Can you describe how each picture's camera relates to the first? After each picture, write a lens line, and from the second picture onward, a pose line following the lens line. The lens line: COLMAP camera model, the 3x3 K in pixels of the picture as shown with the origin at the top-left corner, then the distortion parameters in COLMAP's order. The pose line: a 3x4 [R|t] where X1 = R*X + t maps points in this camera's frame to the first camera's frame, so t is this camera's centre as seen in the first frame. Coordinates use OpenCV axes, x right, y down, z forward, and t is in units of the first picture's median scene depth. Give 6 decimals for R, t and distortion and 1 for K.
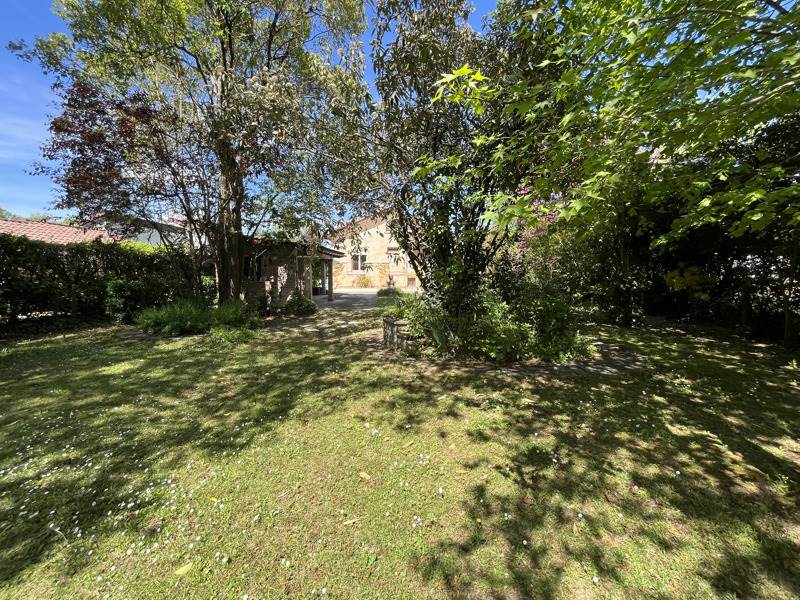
lens RADIAL K [[326.3, 0, 403.6], [0, 326.3, 300.5], [0, 0, 1]] dist [0.000026, 0.000367]
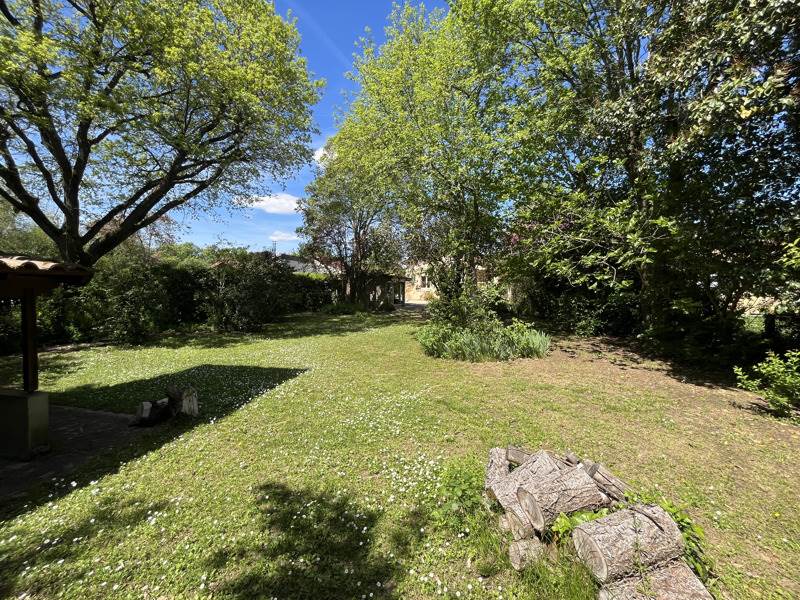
lens RADIAL K [[326.3, 0, 399.7], [0, 326.3, 297.5], [0, 0, 1]] dist [0.000026, 0.000367]
pose [[0.971414, 0.004101, -0.237355, 0.203057], [-0.021863, 0.997147, -0.072249, 0.096094], [0.236382, 0.075373, 0.968732, -0.823802]]
